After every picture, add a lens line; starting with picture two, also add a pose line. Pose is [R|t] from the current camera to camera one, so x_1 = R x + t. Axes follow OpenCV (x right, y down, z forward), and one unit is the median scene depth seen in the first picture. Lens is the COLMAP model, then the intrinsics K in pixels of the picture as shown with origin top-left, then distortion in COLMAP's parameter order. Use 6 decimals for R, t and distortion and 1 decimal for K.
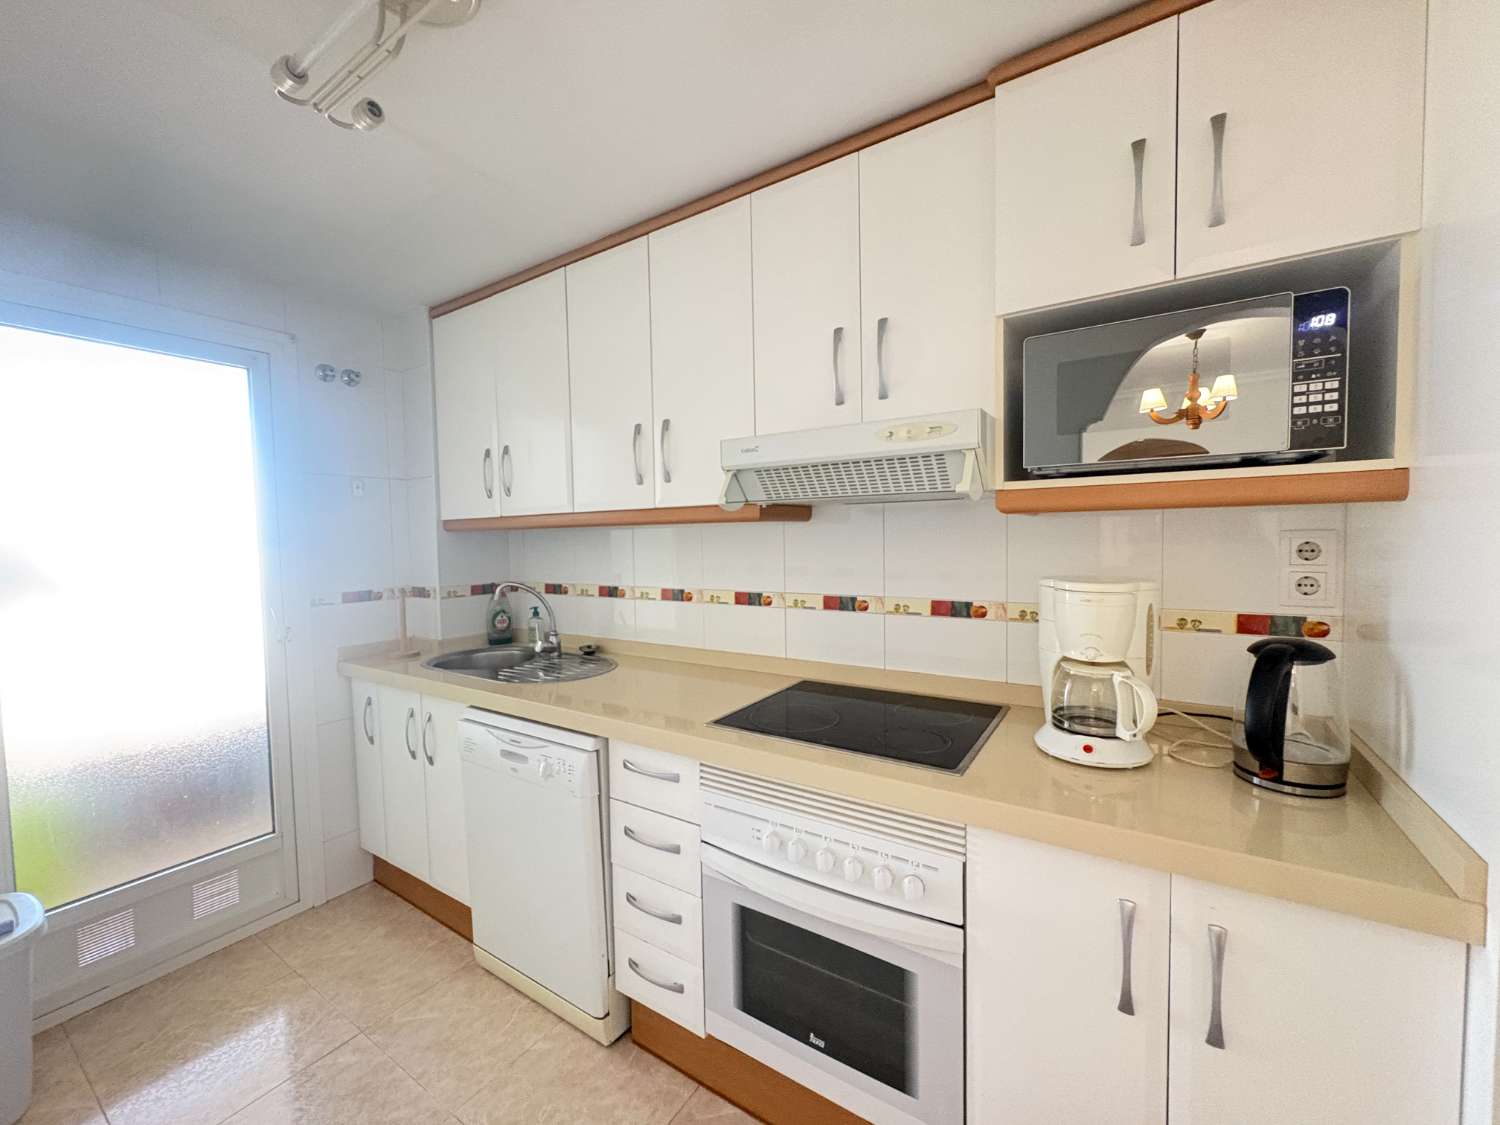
lens RADIAL K [[600.6, 0, 749.0], [0, 600.6, 564.2], [0, 0, 1]] dist [-0.000561, 0.000135]
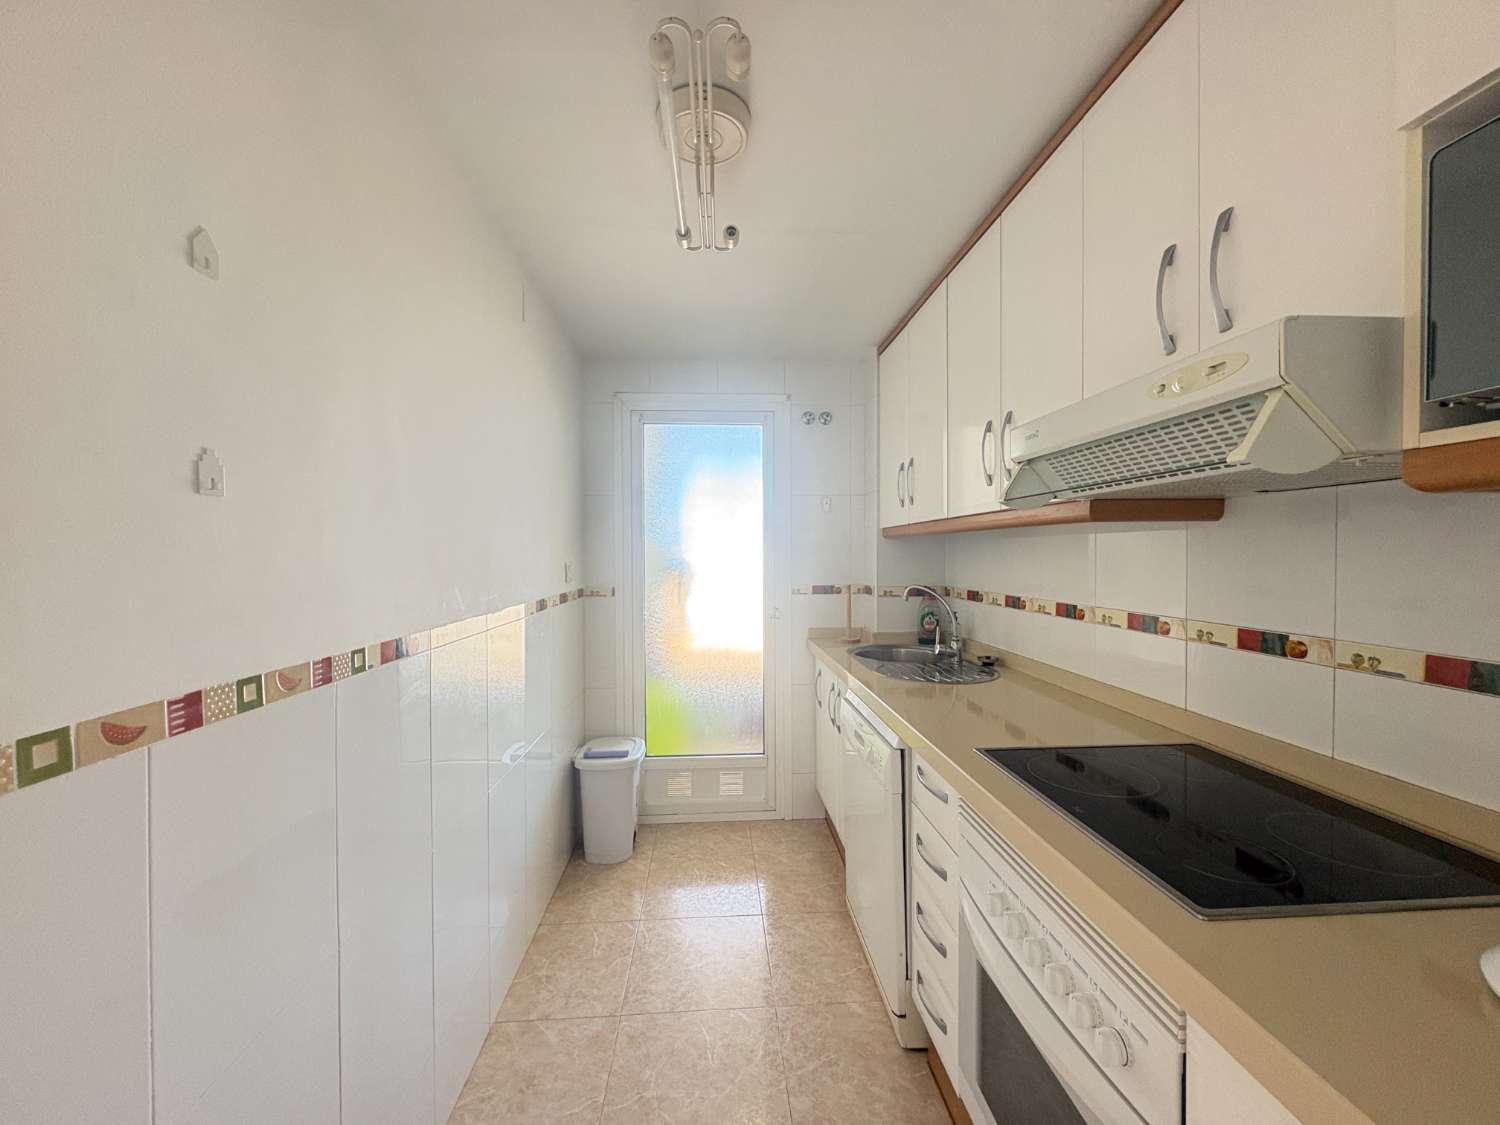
lens RADIAL K [[600.6, 0, 749.0], [0, 600.6, 564.2], [0, 0, 1]] dist [-0.000561, 0.000135]
pose [[0.595369, 0.030263, -0.802882, 0.307972], [-0.045146, 0.998972, 0.004177, 0.001732], [0.802183, 0.033760, 0.596123, 0.131549]]
